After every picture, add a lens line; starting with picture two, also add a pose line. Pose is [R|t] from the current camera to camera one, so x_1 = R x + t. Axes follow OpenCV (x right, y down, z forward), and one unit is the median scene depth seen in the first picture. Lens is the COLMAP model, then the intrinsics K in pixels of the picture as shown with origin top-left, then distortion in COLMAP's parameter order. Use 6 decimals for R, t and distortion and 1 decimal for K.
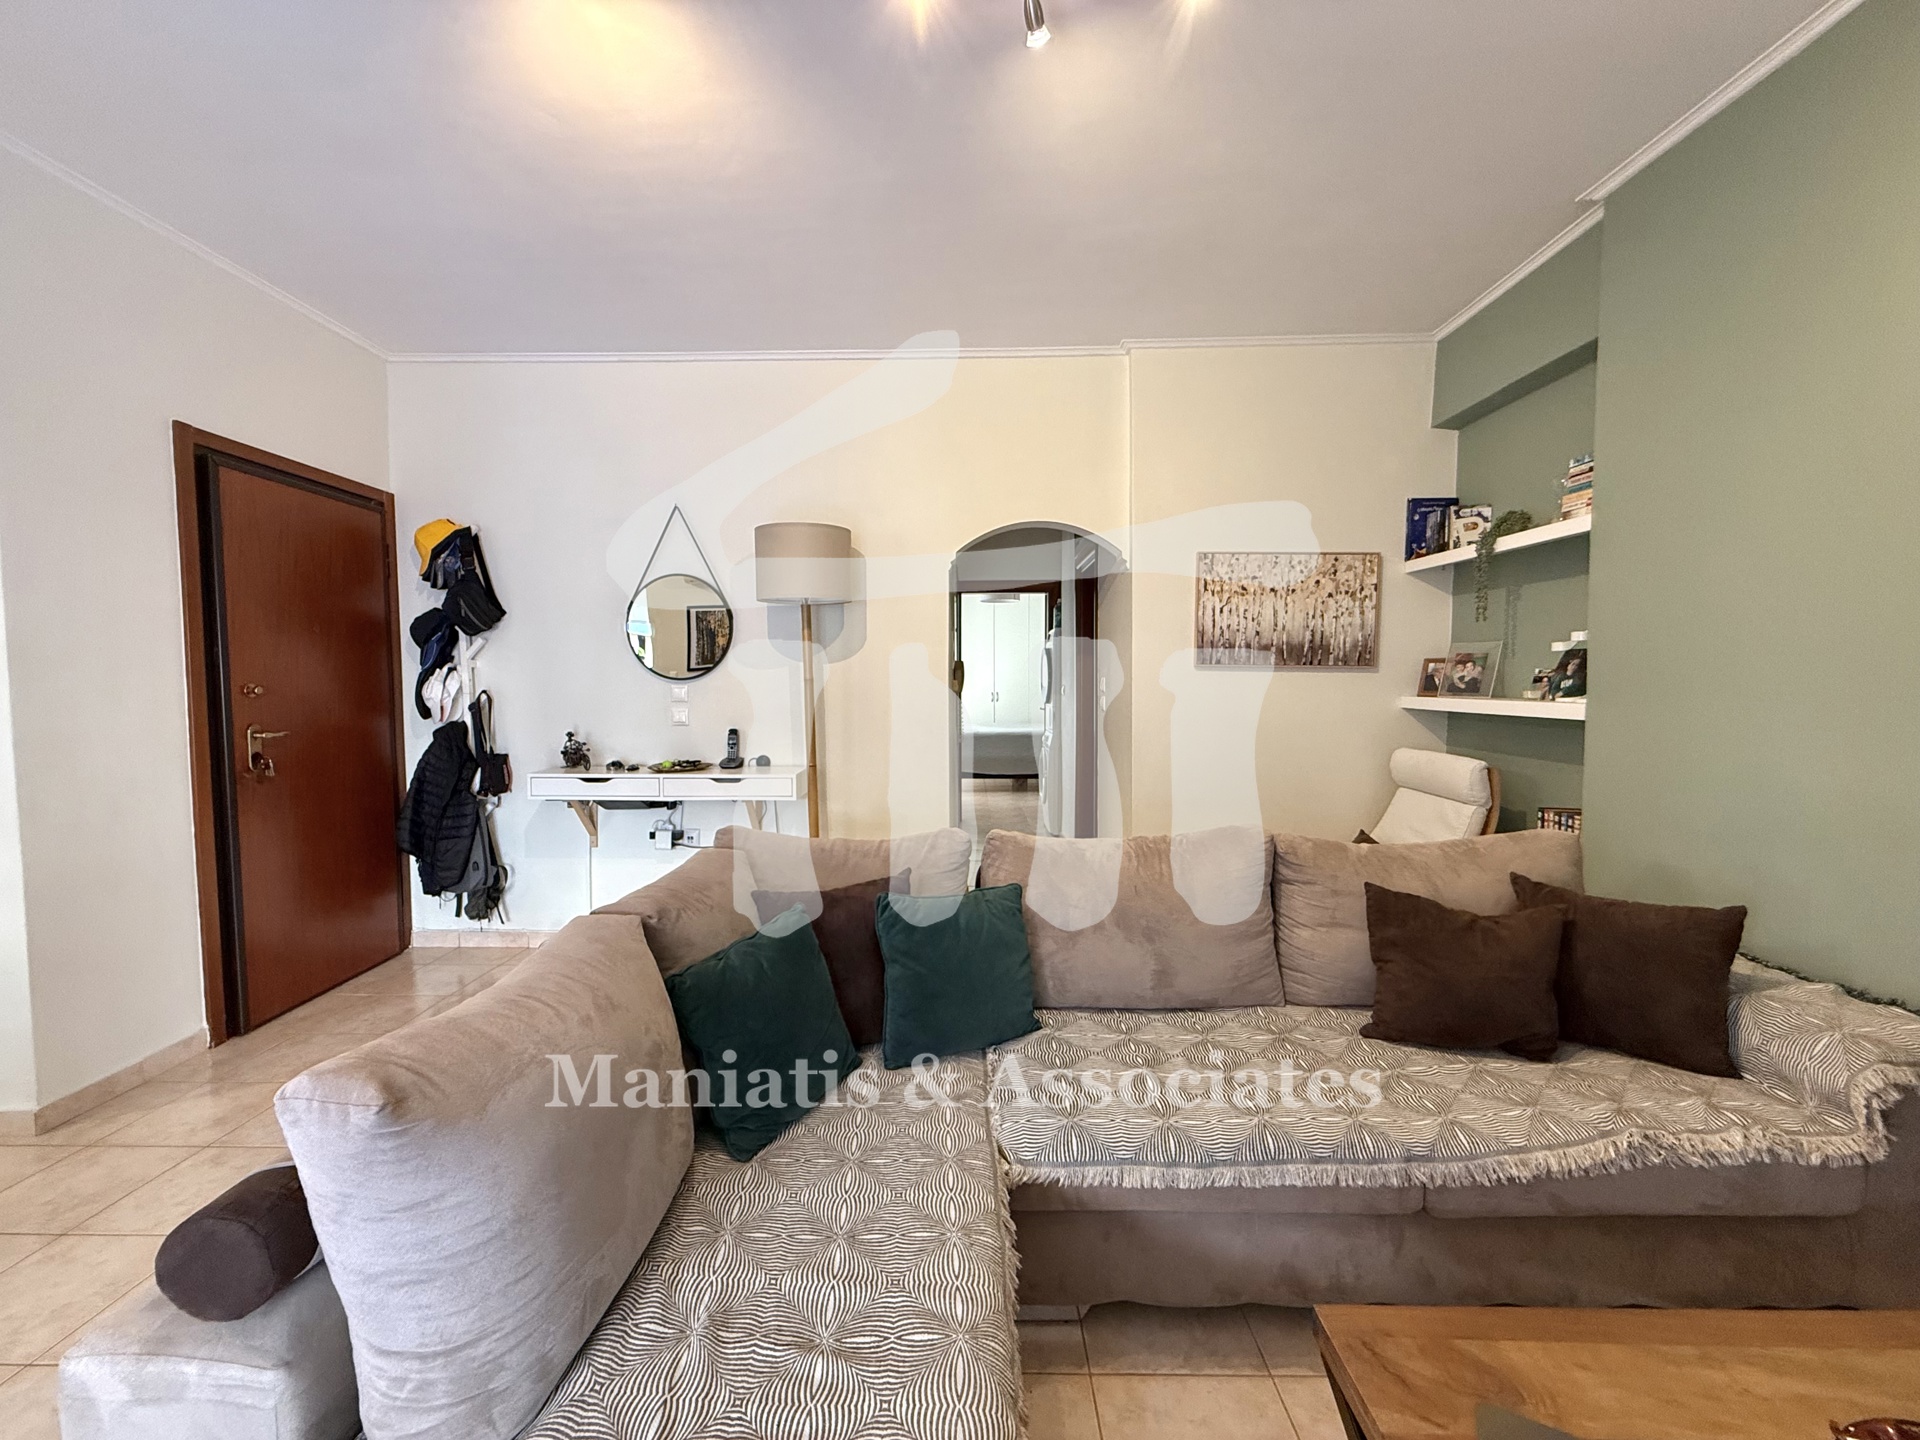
lens RADIAL K [[765.7, 0, 958.4], [0, 765.7, 710.3], [0, 0, 1]] dist [0.000538, -0.000459]
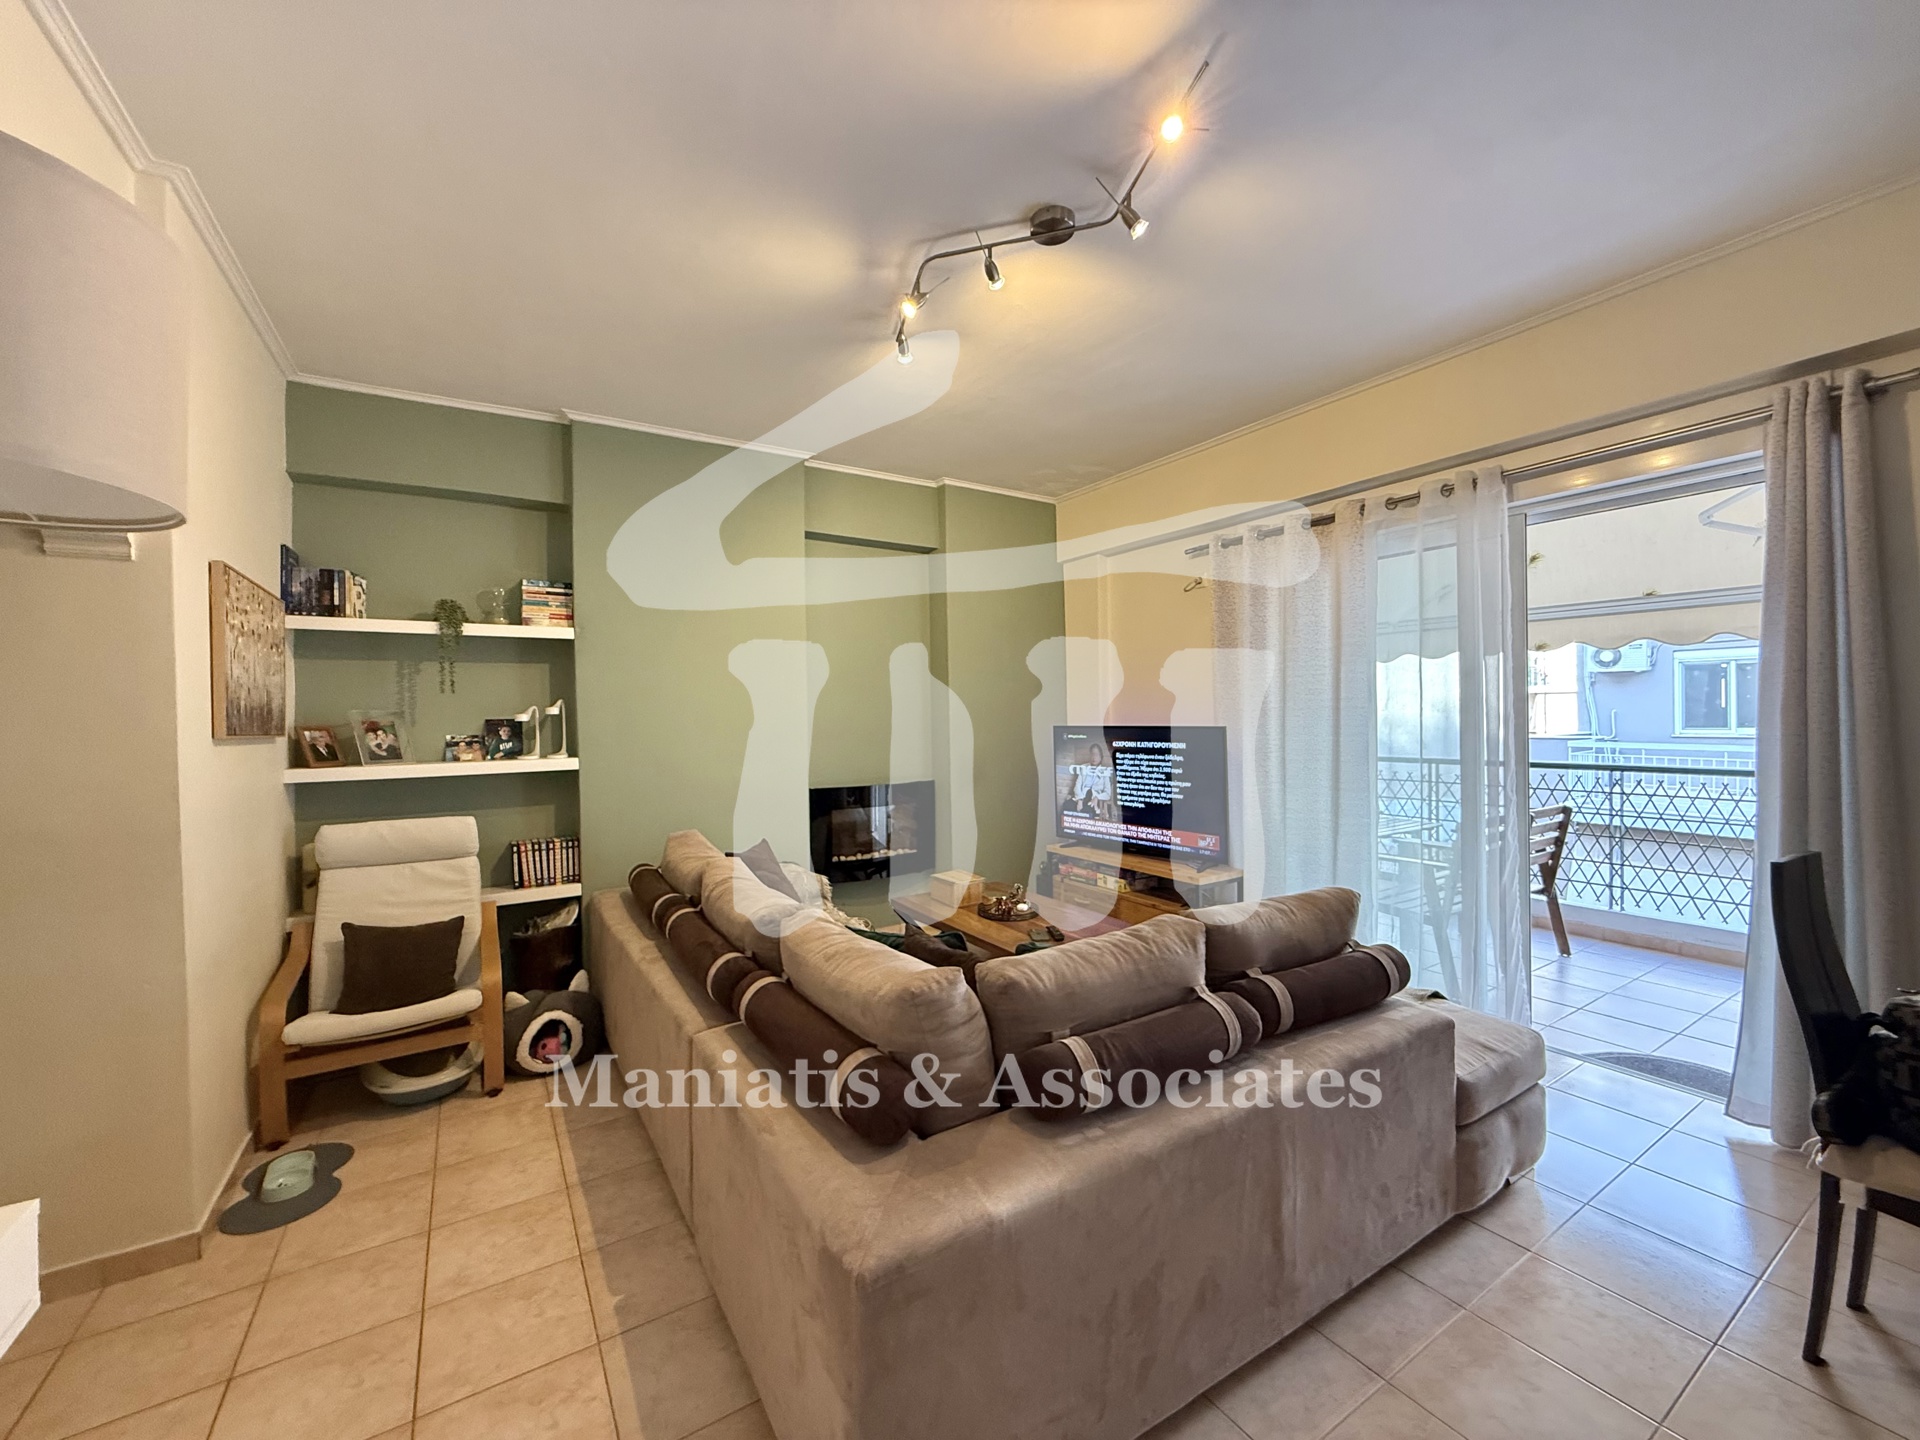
lens RADIAL K [[765.7, 0, 954.9], [0, 765.7, 719.4], [0, 0, 1]] dist [0.000538, -0.000459]
pose [[-0.547303, 0.006587, 0.836909, -0.585606], [0.053019, 0.998233, 0.026816, -0.061423], [-0.835253, 0.059048, -0.546686, 0.886325]]
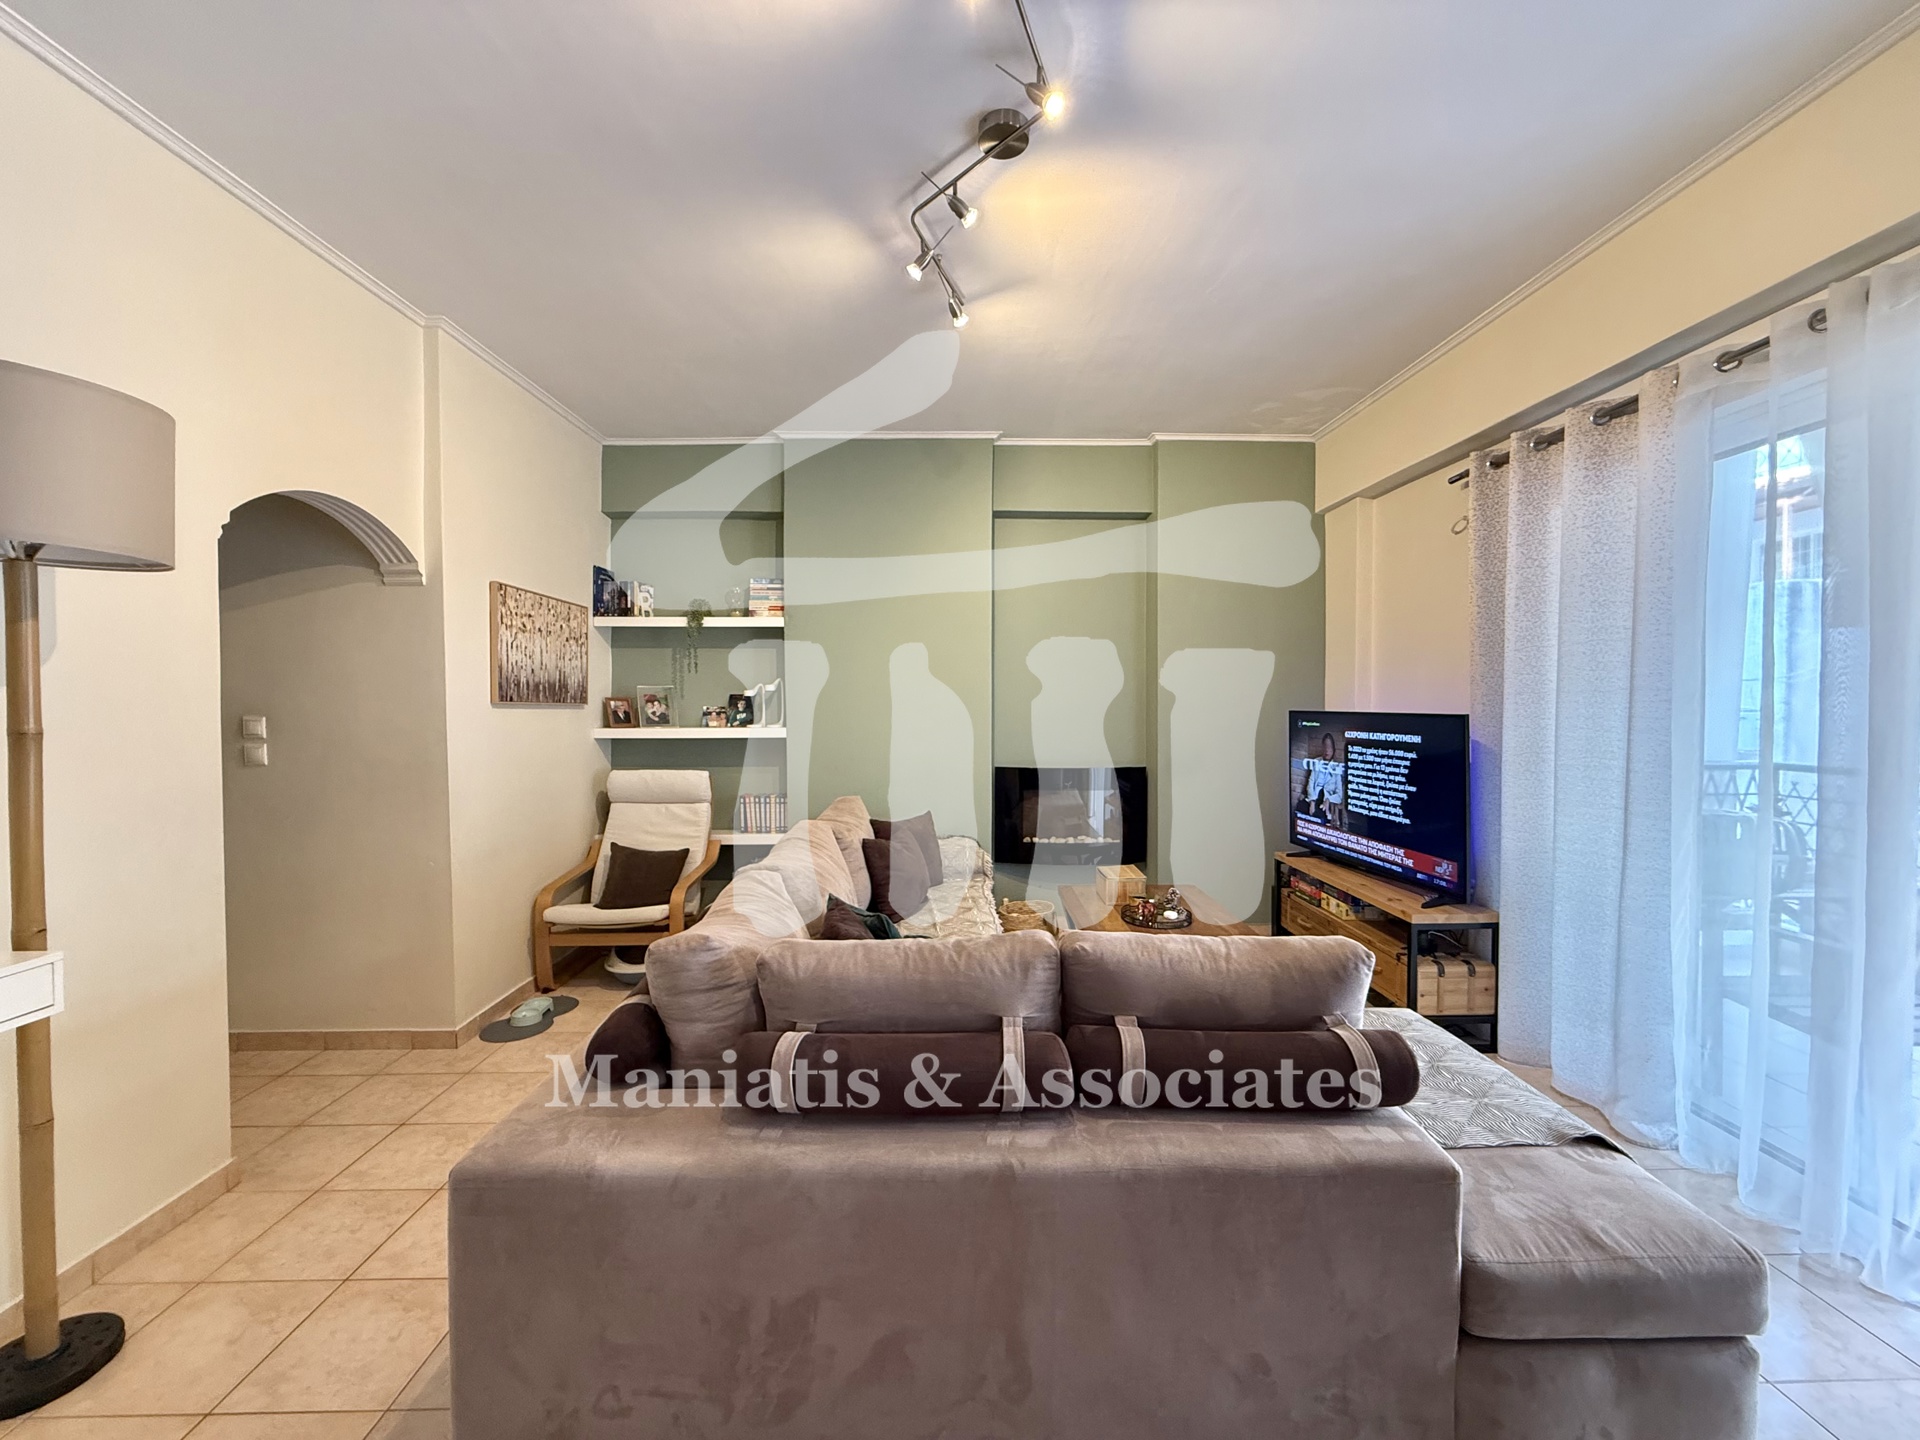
lens RADIAL K [[765.7, 0, 958.3], [0, 765.7, 719.9], [0, 0, 1]] dist [0.000538, -0.000459]
pose [[-0.032484, -0.021126, 0.999249, -0.670383], [0.043894, 0.998782, 0.022543, -0.035939], [-0.998508, 0.044593, -0.031517, 0.496899]]
